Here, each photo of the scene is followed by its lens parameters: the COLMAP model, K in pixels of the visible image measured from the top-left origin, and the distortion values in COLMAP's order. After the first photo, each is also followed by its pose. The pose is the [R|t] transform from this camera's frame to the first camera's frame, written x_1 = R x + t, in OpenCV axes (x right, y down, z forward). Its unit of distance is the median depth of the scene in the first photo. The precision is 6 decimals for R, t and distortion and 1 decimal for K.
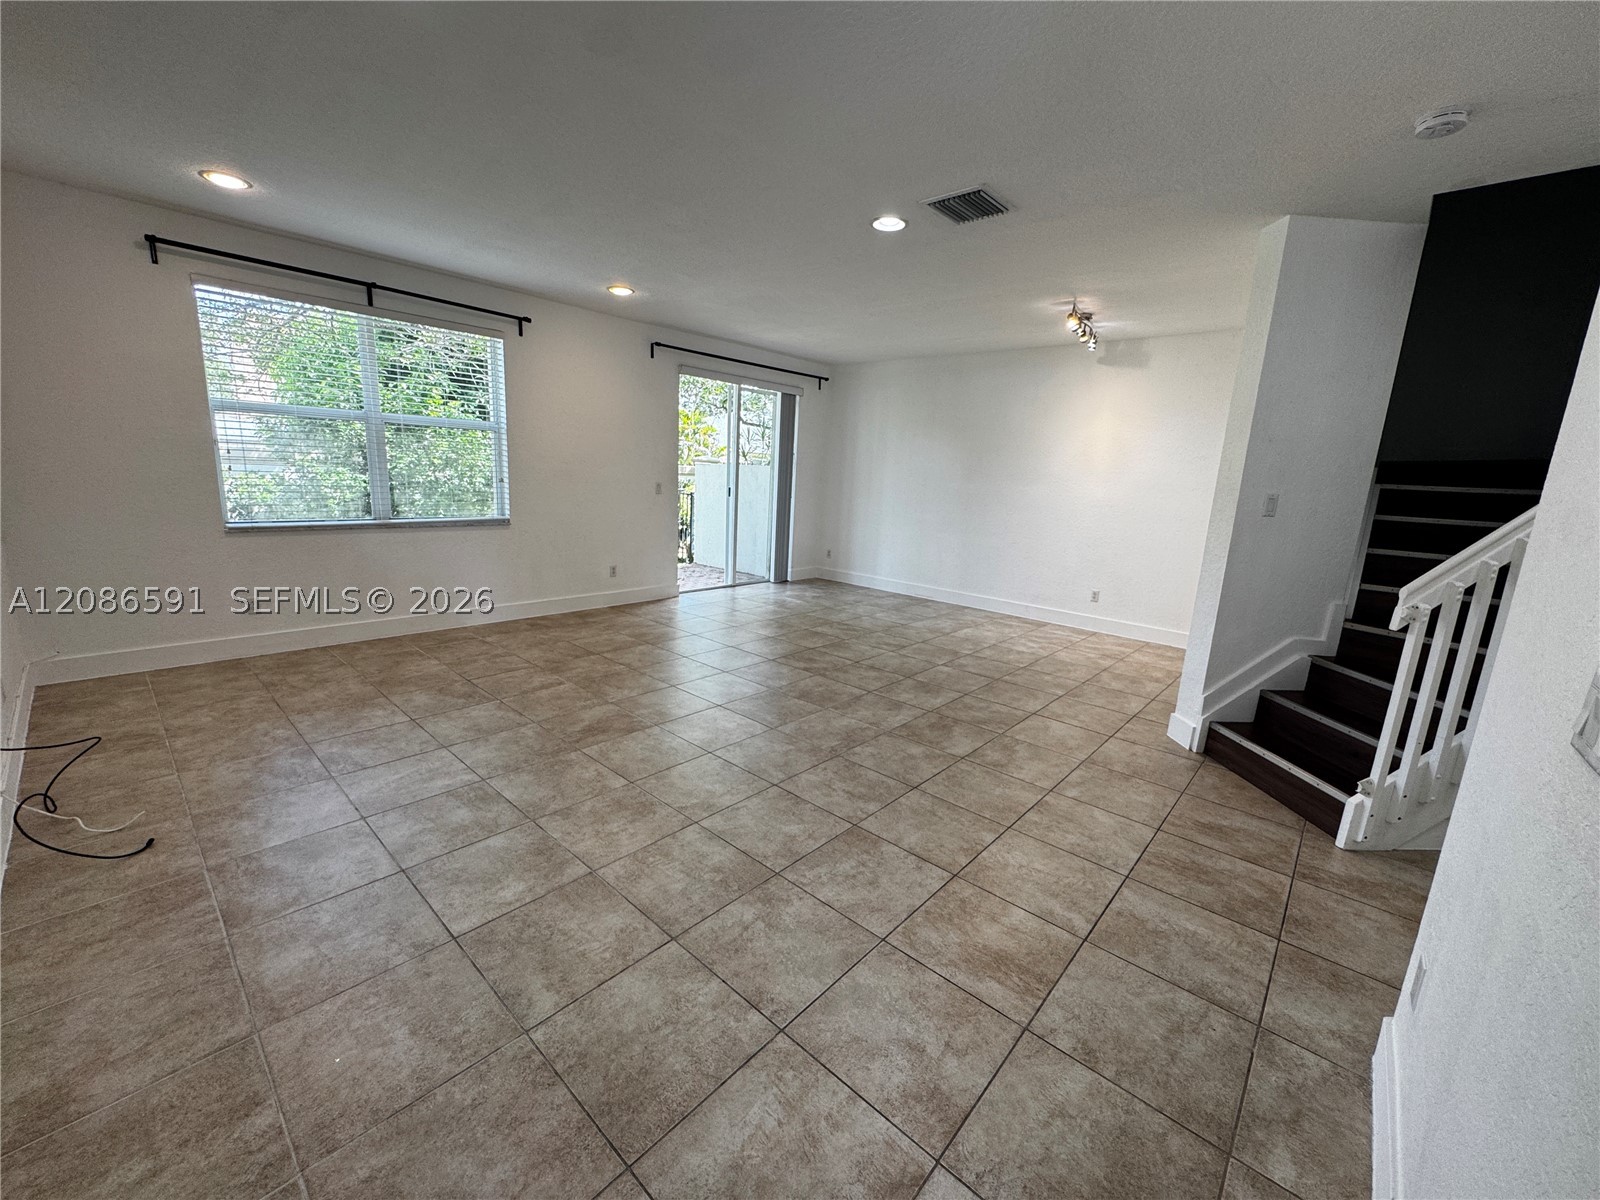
lens RADIAL K [[638.8, 0, 797.2], [0, 638.8, 597.2], [0, 0, 1]] dist [-0.003606, 0.000768]
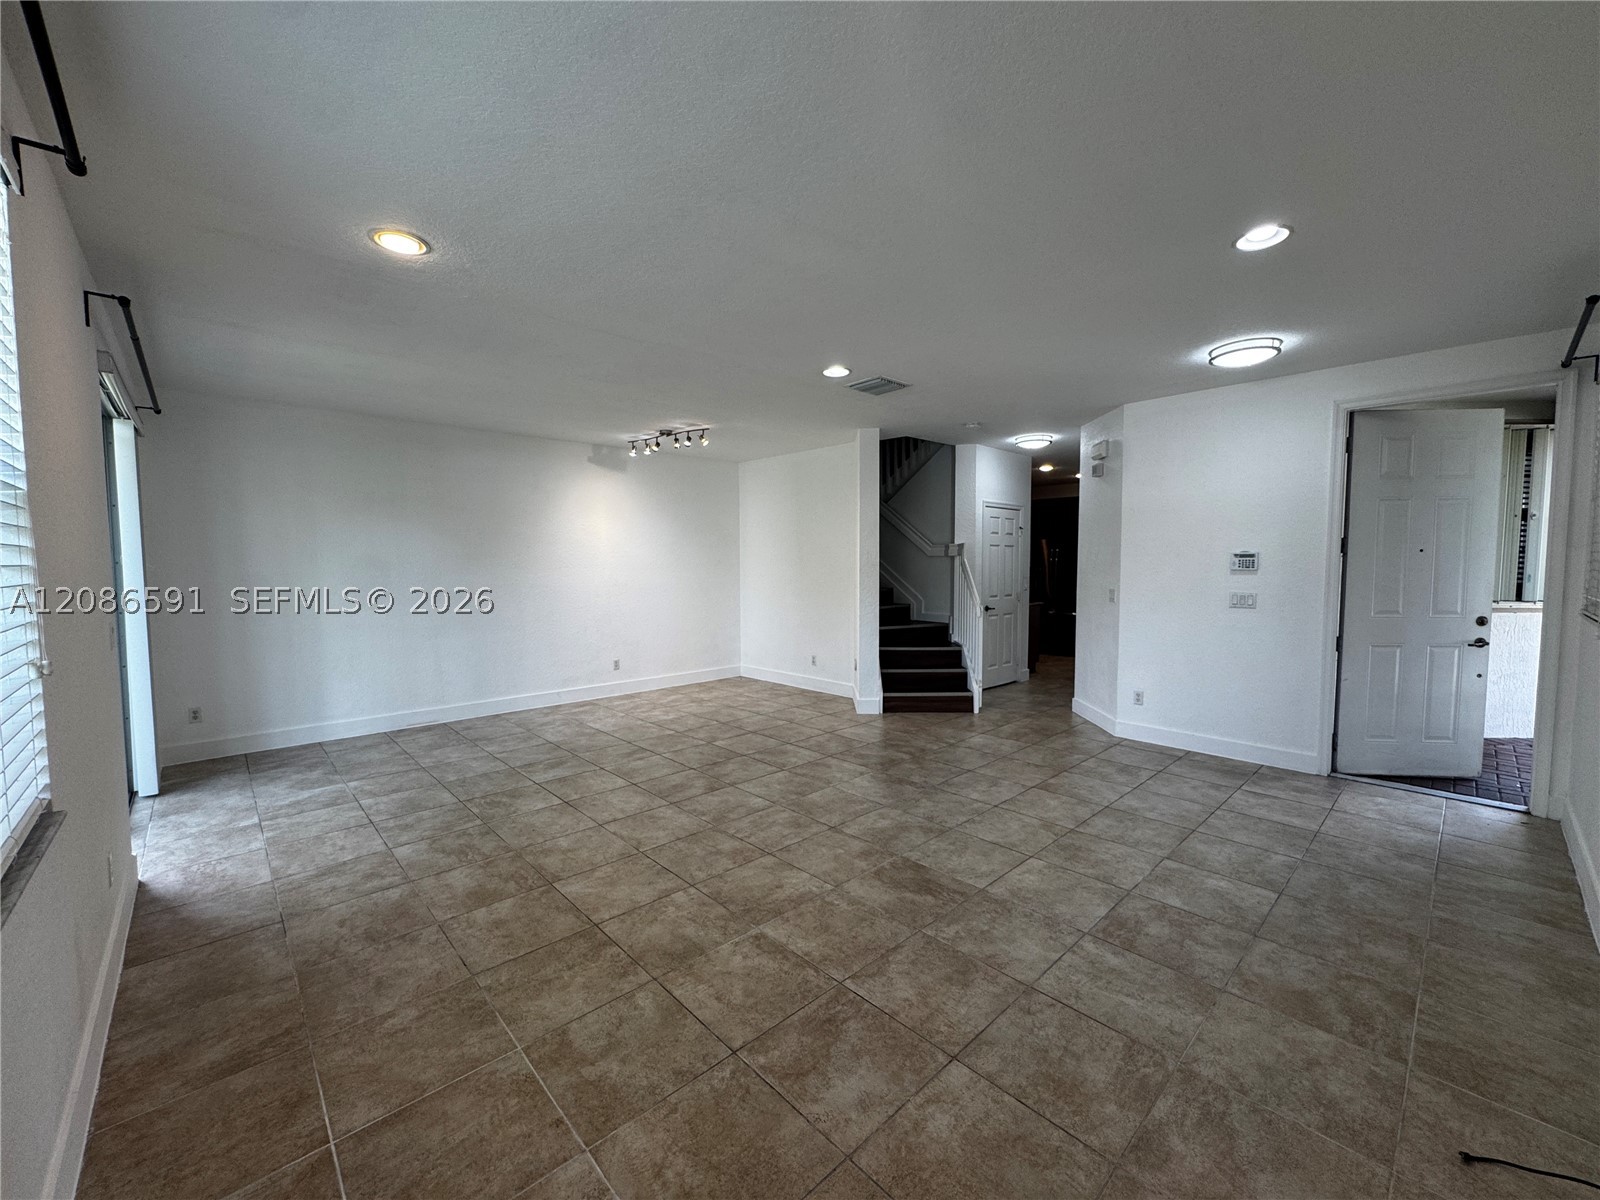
lens RADIAL K [[638.8, 0, 798.9], [0, 638.8, 602.9], [0, 0, 1]] dist [-0.003606, 0.000768]
pose [[0.081431, -0.112095, 0.990355, -0.945272], [0.205122, 0.974269, 0.093408, -0.226533], [-0.975343, 0.195537, 0.102329, 0.848428]]
